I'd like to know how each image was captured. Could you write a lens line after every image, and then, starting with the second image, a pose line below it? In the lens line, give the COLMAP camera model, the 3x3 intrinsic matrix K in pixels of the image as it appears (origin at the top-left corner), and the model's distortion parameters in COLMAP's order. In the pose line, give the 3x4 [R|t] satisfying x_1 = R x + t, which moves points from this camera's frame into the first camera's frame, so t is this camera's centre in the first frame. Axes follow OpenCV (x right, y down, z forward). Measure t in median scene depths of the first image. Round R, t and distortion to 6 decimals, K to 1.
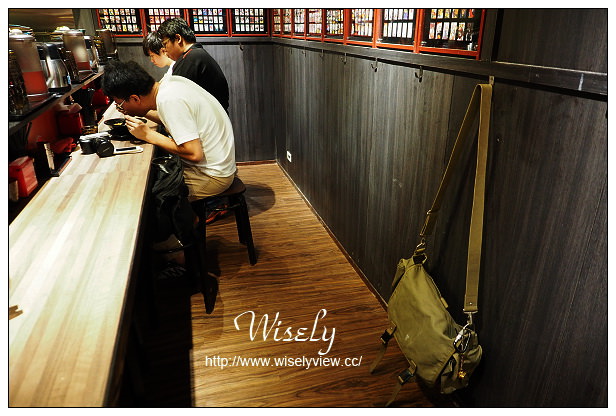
lens RADIAL K [[447.8, 0, 306.7], [0, 447.8, 212.4], [0, 0, 1]] dist [-0.013428, 0.001348]
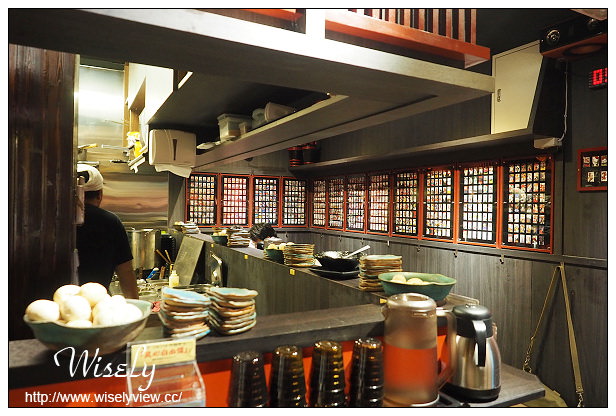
lens RADIAL K [[447.8, 0, 307.4], [0, 447.8, 205.4], [0, 0, 1]] dist [-0.013428, 0.001348]
pose [[0.980591, 0.017721, 0.195263, -0.864721], [0.059138, 0.922791, -0.380735, 0.122604], [-0.186934, 0.384892, 0.903833, -0.550162]]
